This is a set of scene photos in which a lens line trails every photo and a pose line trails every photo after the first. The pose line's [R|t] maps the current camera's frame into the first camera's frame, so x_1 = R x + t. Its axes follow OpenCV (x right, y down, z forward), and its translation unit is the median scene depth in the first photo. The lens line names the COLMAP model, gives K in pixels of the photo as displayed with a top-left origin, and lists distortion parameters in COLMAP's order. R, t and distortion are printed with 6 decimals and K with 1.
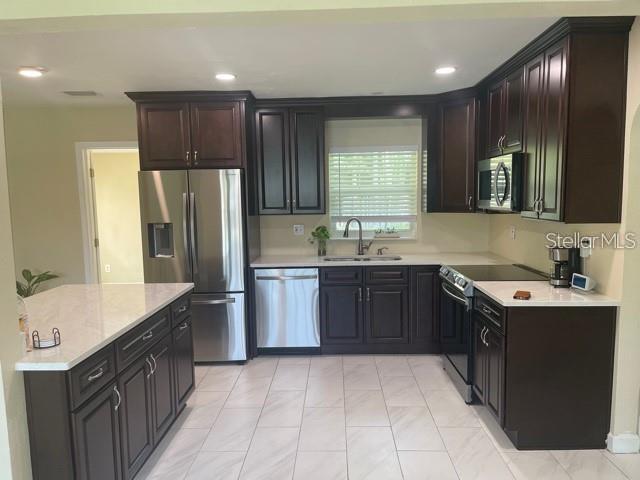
lens RADIAL K [[476.7, 0, 320.0], [0, 476.7, 240.0], [0, 0, 1]] dist [0.078391, -0.106648]
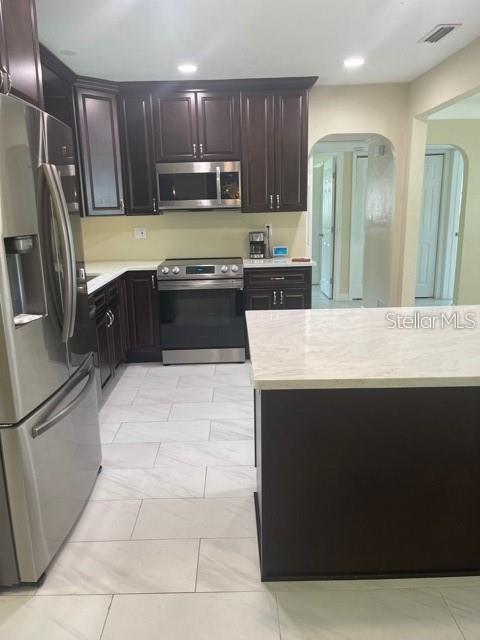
lens RADIAL K [[476.7, 0, 239.6], [0, 476.7, 314.5], [0, 0, 1]] dist [0.078391, -0.106648]
pose [[-0.033593, -0.200753, 0.979066, -0.714743], [0.120603, 0.971646, 0.203370, -0.031722], [-0.992132, 0.124910, -0.008429, 0.797973]]
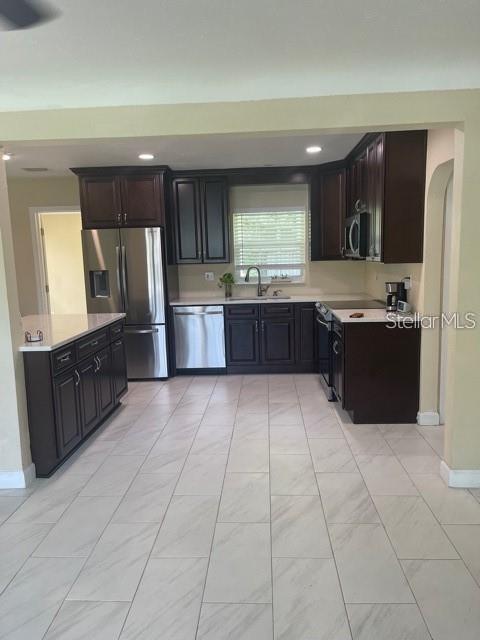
lens RADIAL K [[476.7, 0, 239.6], [0, 476.7, 314.5], [0, 0, 1]] dist [0.078391, -0.106648]
pose [[0.999648, -0.007252, -0.025517, 0.073382], [0.008148, 0.999348, 0.035182, 0.039394], [0.025246, -0.035378, 0.999055, -0.269347]]
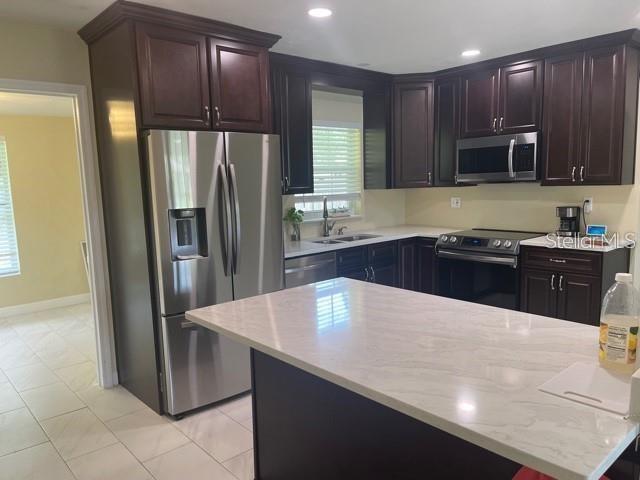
lens RADIAL K [[476.7, 0, 320.0], [0, 476.7, 240.0], [0, 0, 1]] dist [0.078391, -0.106648]
pose [[0.727368, -0.090893, 0.680202, -0.641478], [0.081173, 0.995627, 0.046241, -0.007223], [-0.681430, 0.021580, 0.731565, 0.366943]]
